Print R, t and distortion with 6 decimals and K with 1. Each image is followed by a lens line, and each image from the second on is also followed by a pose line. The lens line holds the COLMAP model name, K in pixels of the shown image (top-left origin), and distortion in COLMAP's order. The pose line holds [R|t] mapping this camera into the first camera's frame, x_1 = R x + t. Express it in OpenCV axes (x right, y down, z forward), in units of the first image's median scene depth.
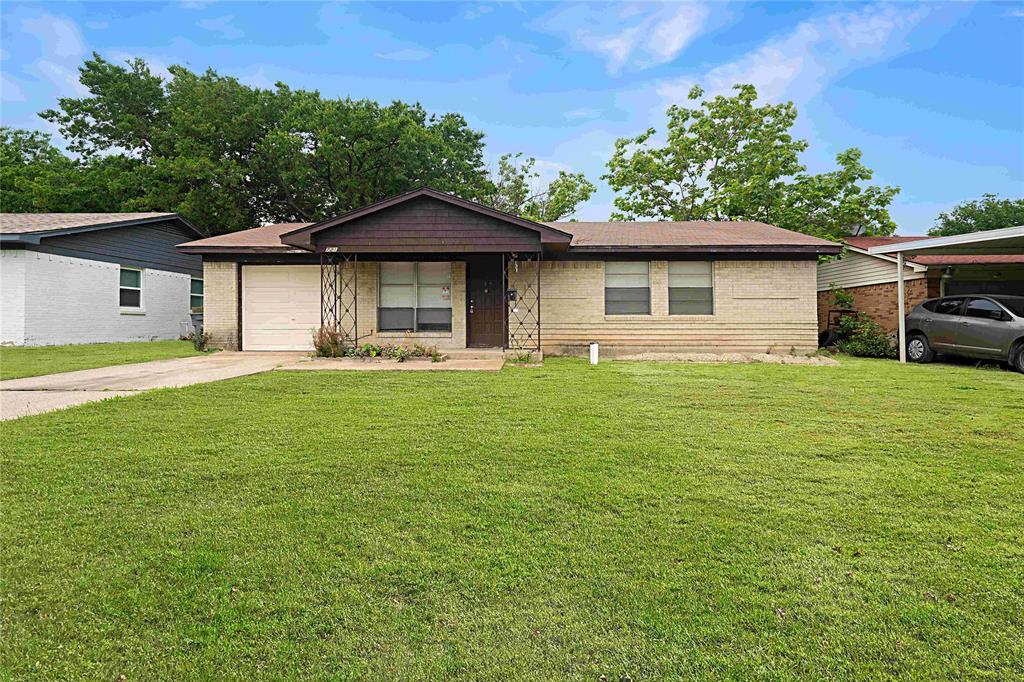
lens RADIAL K [[494.4, 0, 515.8], [0, 494.4, 340.8], [0, 0, 1]] dist [-0.004772, 0.002197]
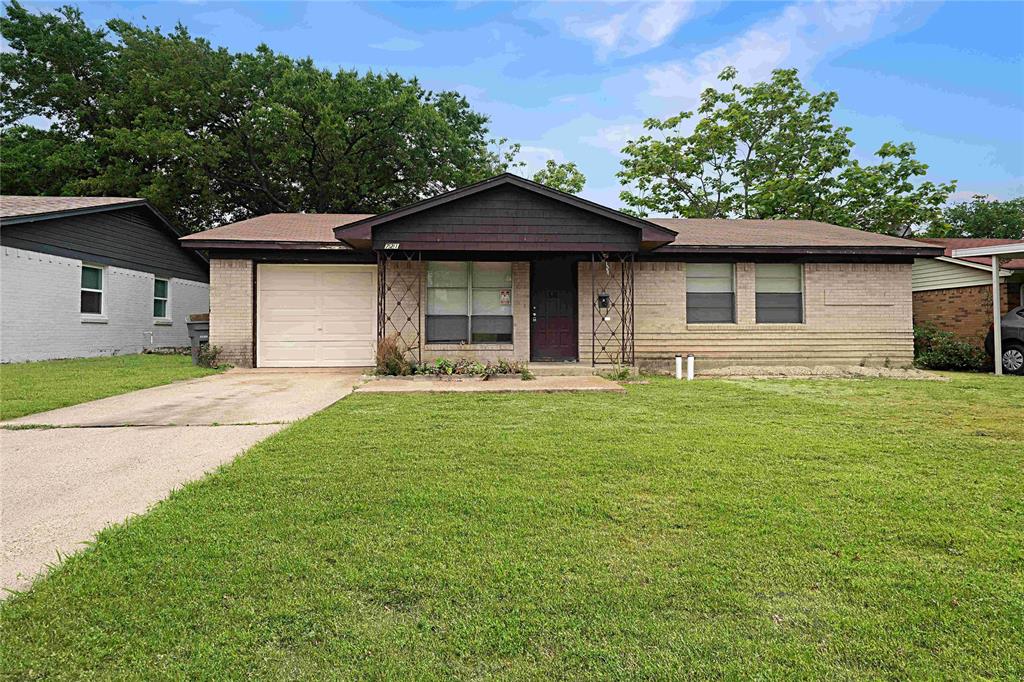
lens RADIAL K [[558.3, 0, 514.1], [0, 558.3, 341.5], [0, 0, 1]] dist [0.015426, -0.004154]
pose [[0.996315, -0.003736, 0.085685, -0.167489], [0.005168, 0.999851, -0.016493, -0.004317], [-0.085611, 0.016875, 0.996186, 0.026569]]
